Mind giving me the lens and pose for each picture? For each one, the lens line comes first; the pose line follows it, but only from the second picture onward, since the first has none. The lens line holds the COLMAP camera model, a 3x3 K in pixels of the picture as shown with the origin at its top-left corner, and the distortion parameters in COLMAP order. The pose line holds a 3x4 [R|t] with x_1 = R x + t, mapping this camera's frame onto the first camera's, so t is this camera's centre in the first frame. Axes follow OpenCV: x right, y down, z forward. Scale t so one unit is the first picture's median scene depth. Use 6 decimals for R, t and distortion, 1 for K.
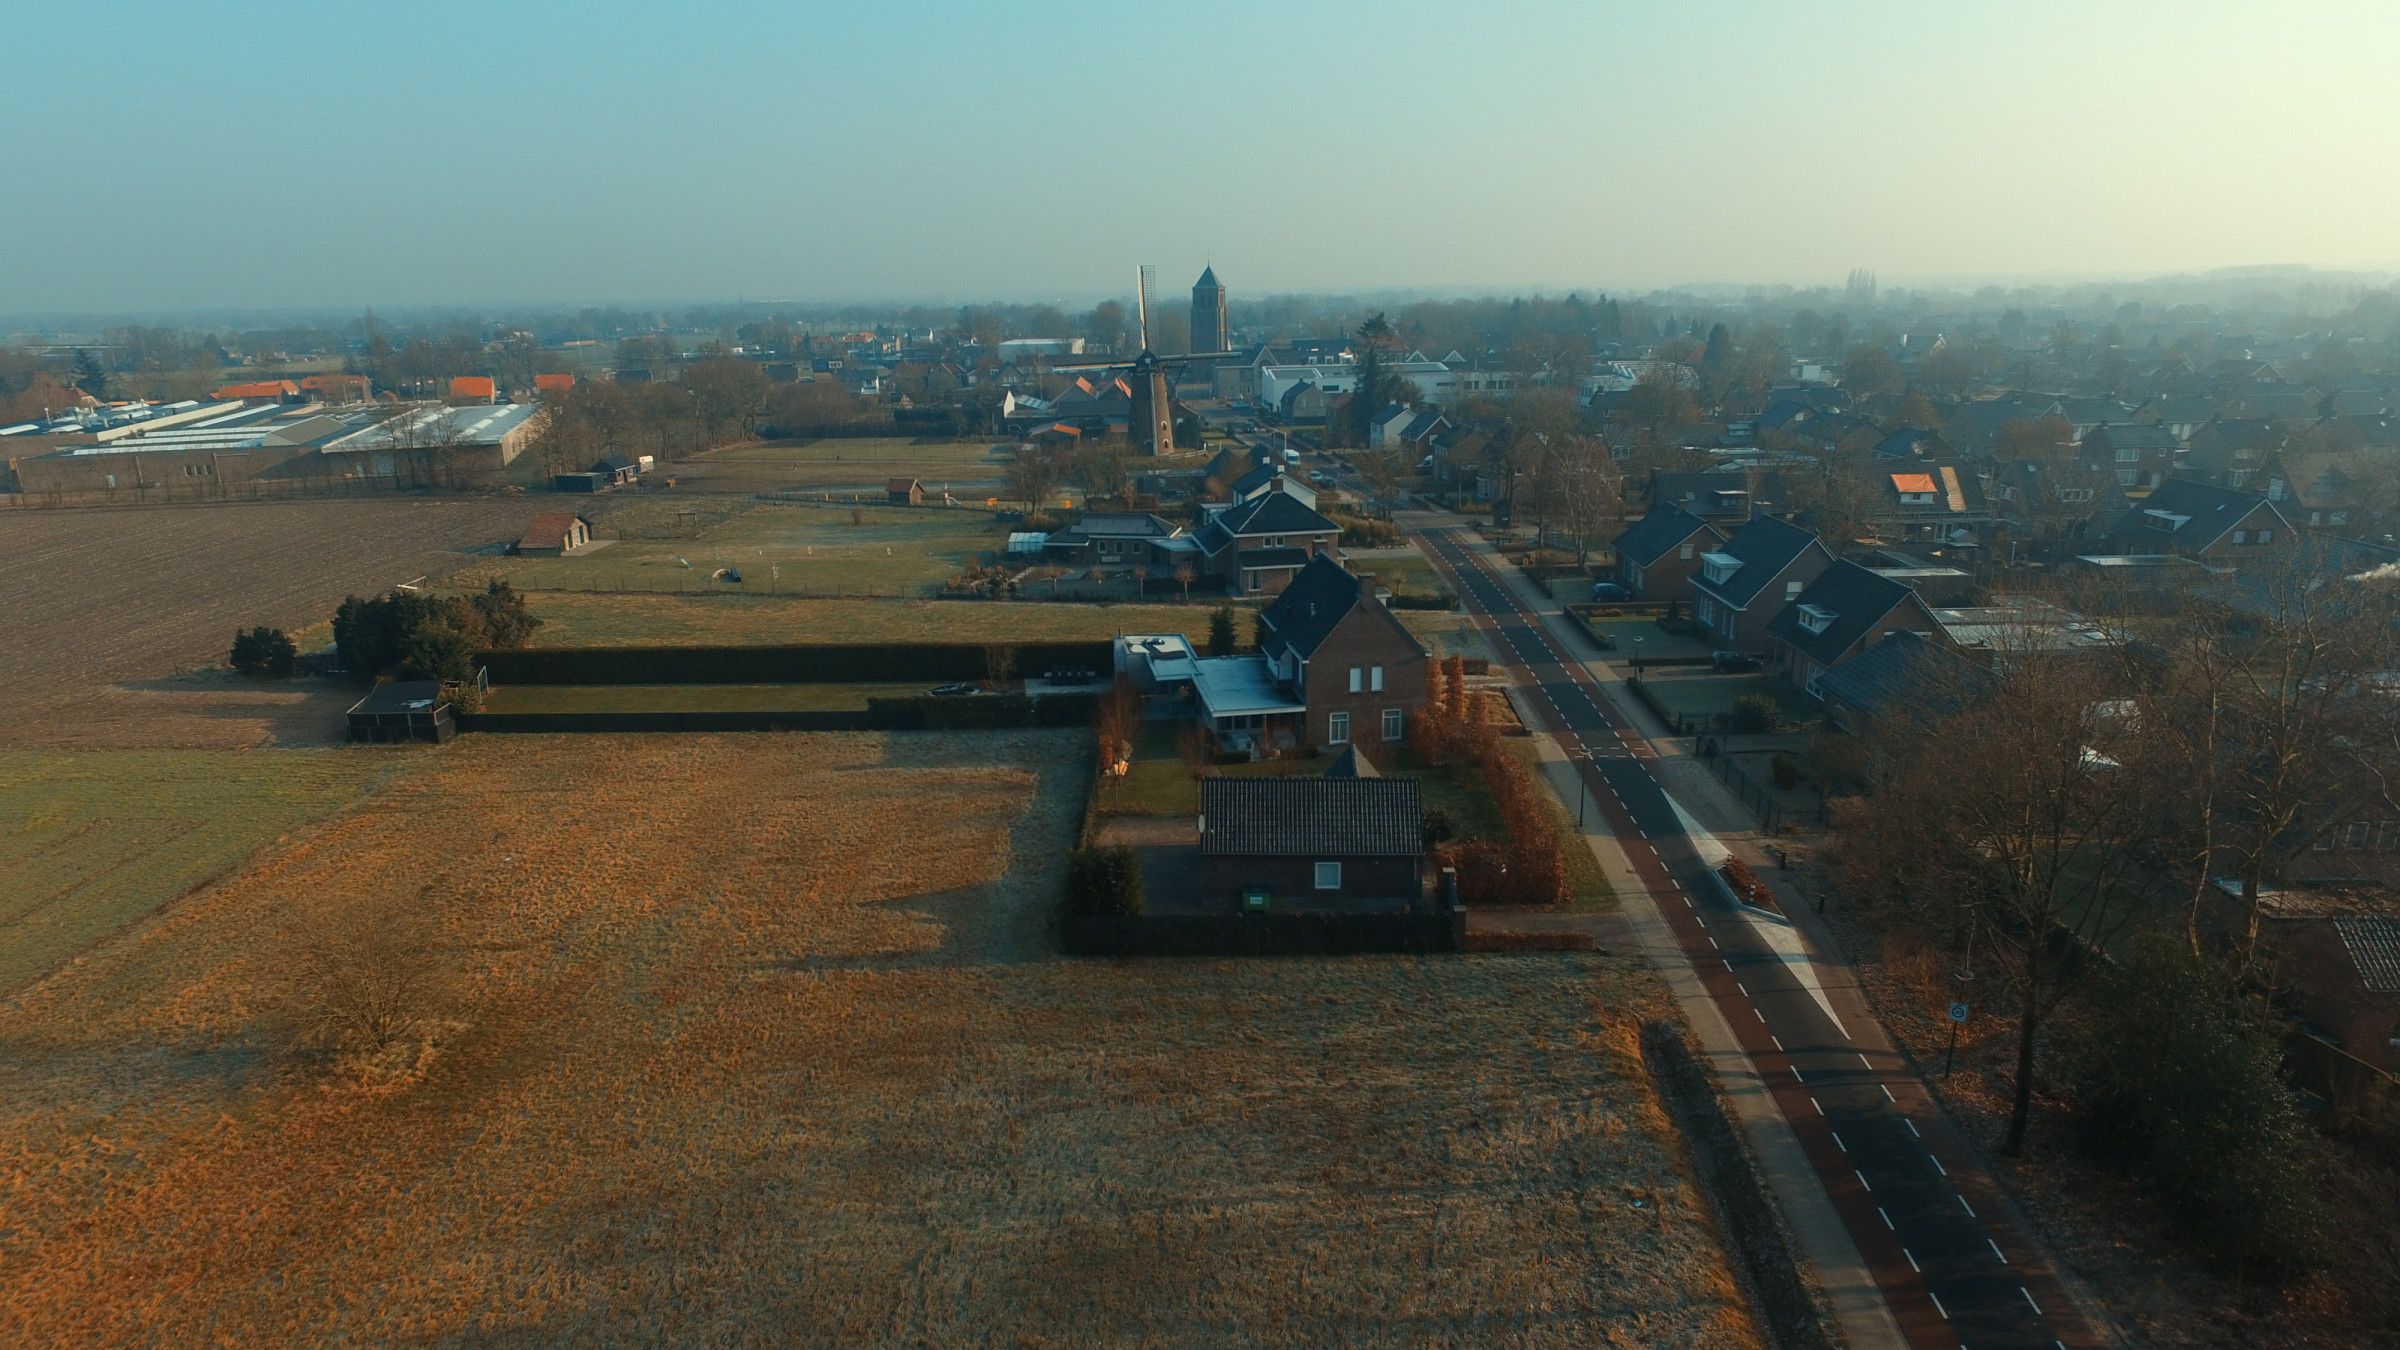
lens RADIAL K [[1390.6, 0, 1188.9], [0, 1390.6, 689.3], [0, 0, 1]] dist [-0.018872, 0.016112]
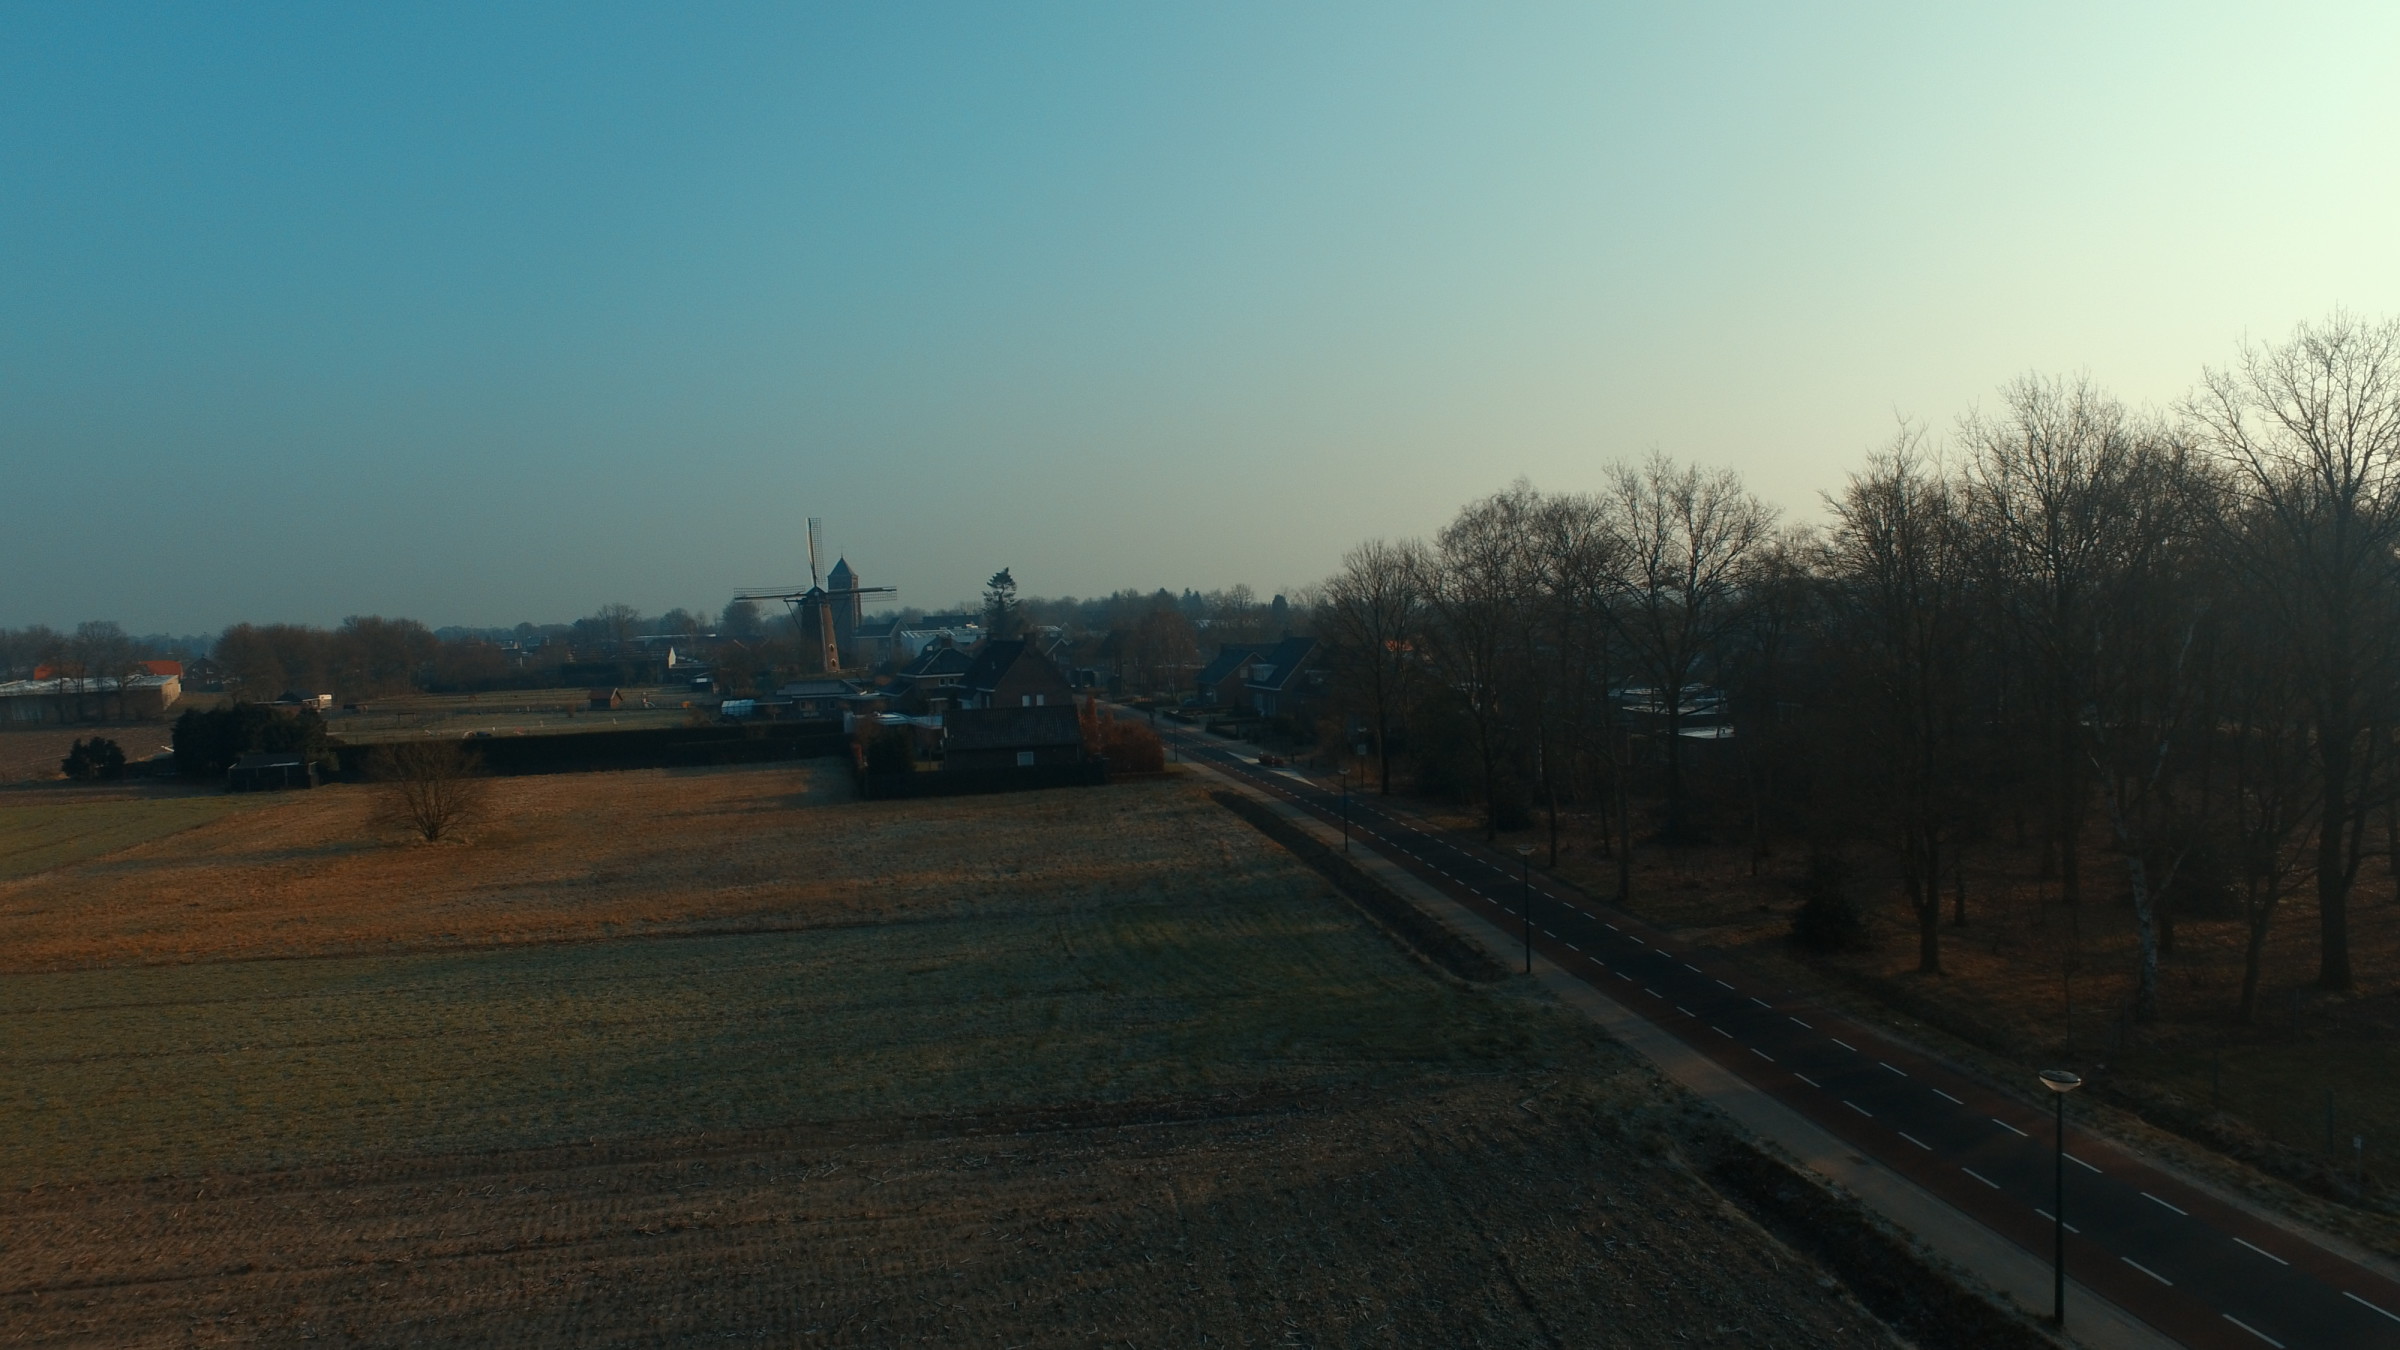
lens RADIAL K [[1390.6, 0, 1177.1], [0, 1390.6, 676.5], [0, 0, 1]] dist [-0.018872, 0.016112]
pose [[0.964226, -0.023128, 0.264070, -0.110410], [0.085536, 0.970045, -0.227367, 0.302025], [-0.250901, 0.241821, 0.937321, -0.421526]]
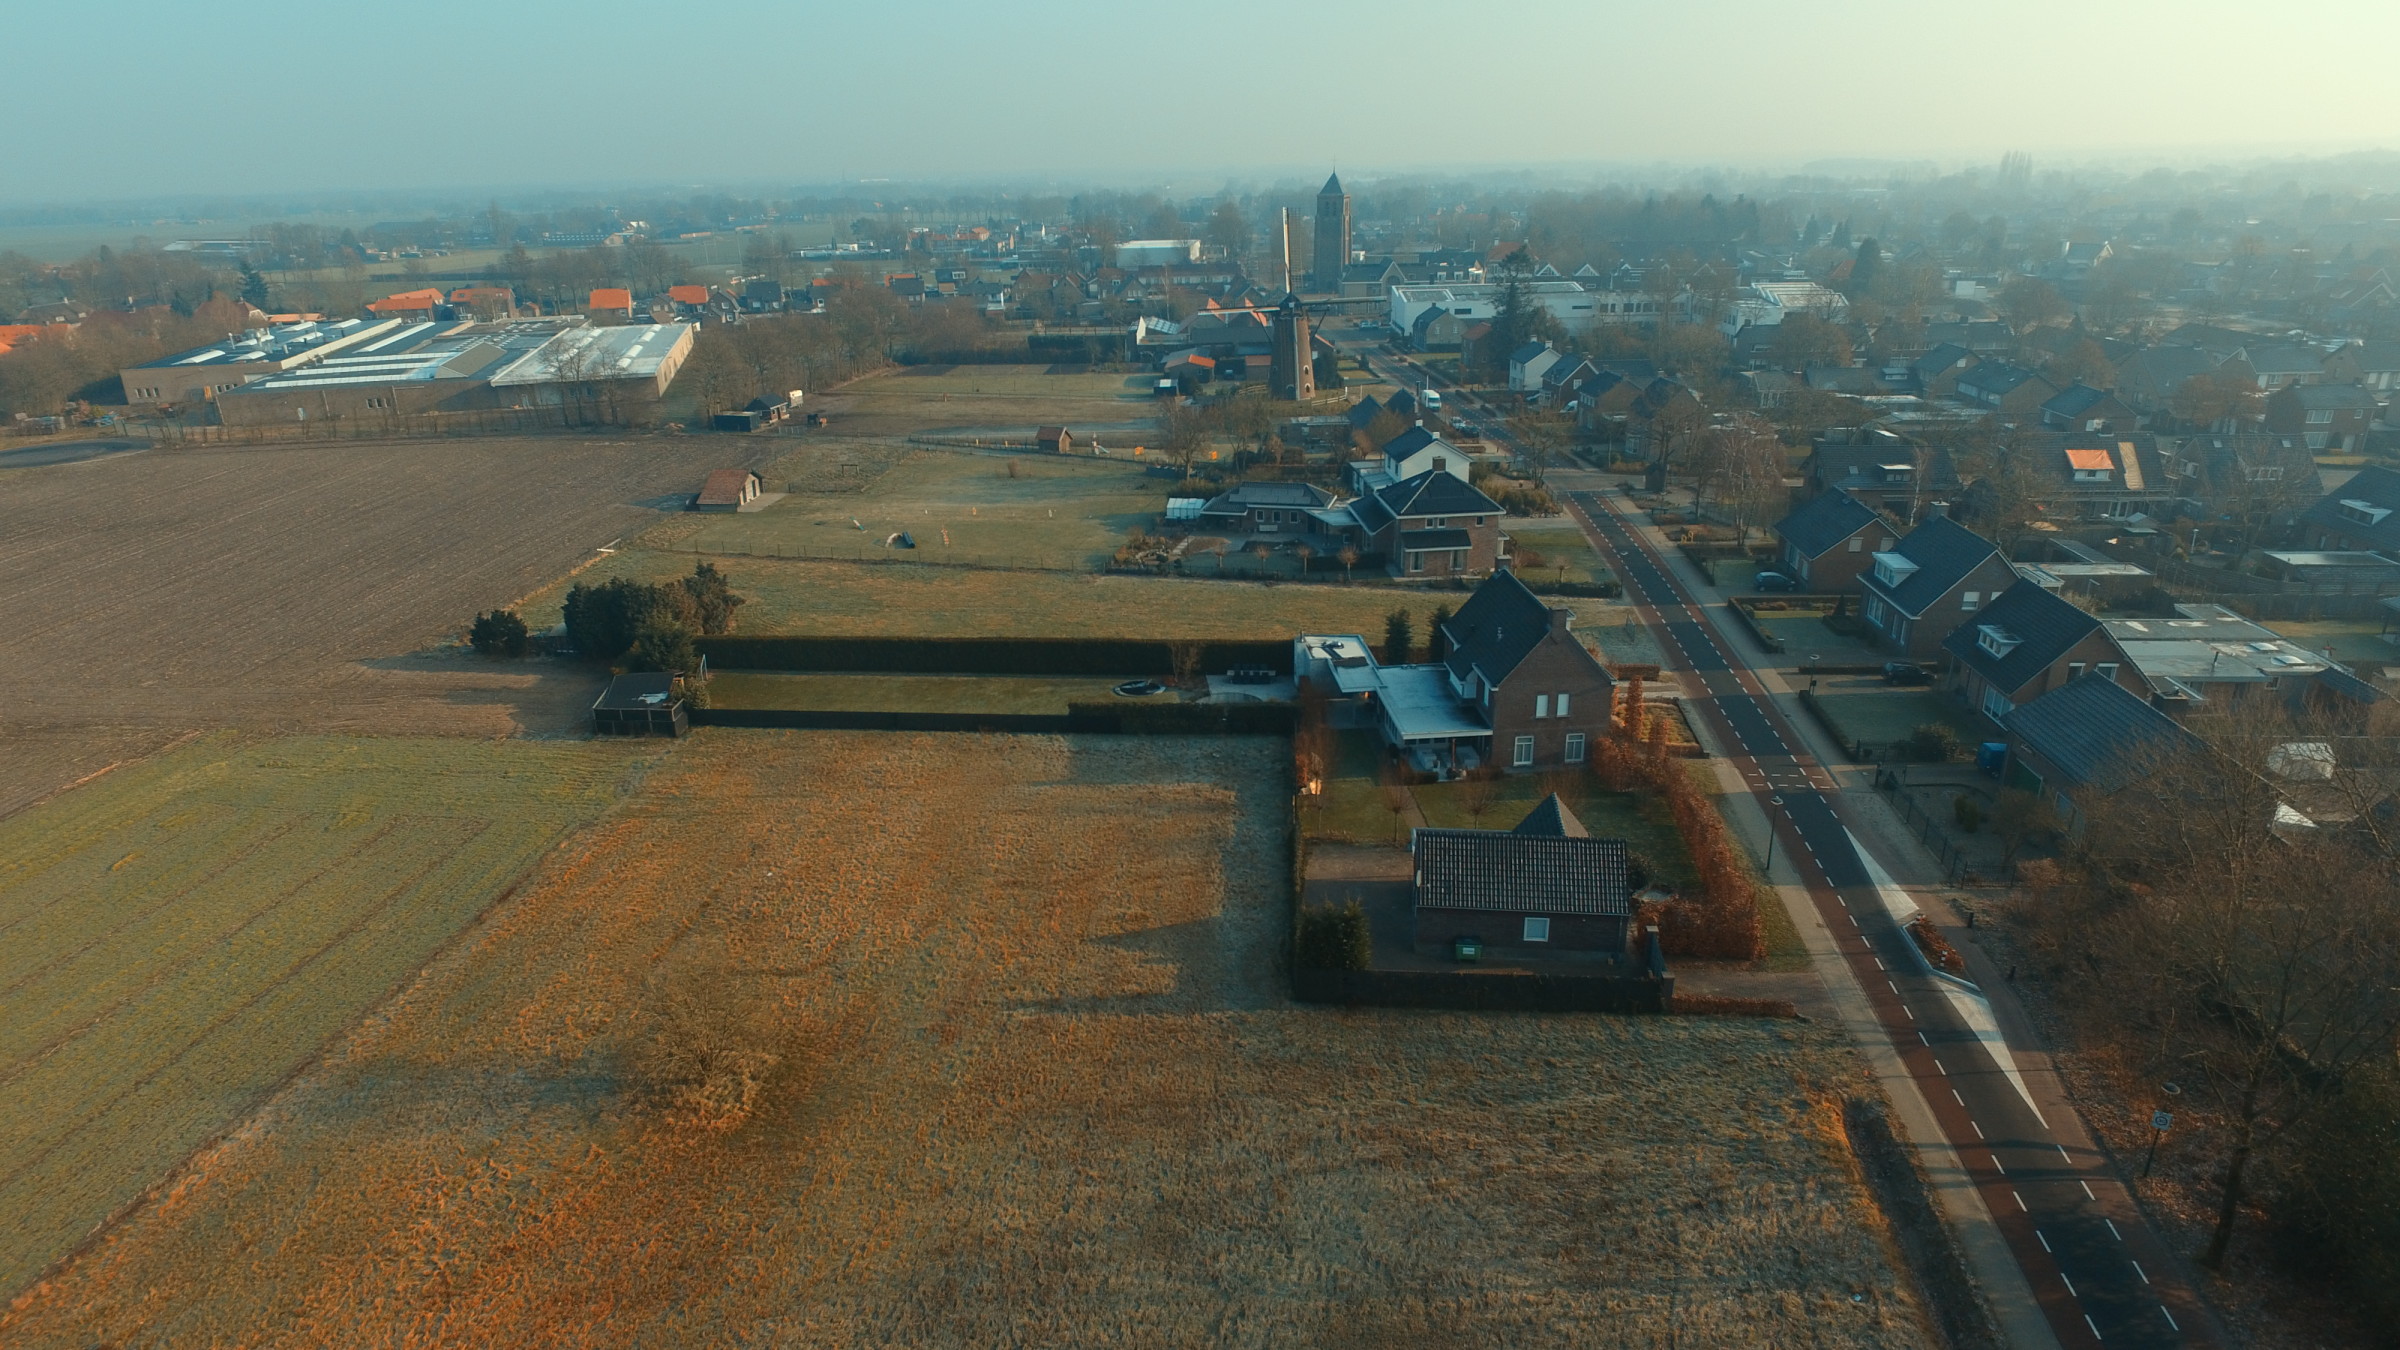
lens RADIAL K [[1390.6, 0, 1188.3], [0, 1390.6, 680.9], [0, 0, 1]] dist [-0.018872, 0.016112]
pose [[0.997421, 0.018706, -0.069294, -0.068238], [-0.013442, 0.997043, 0.075667, -0.094463], [0.070505, -0.074540, 0.994722, -0.049887]]
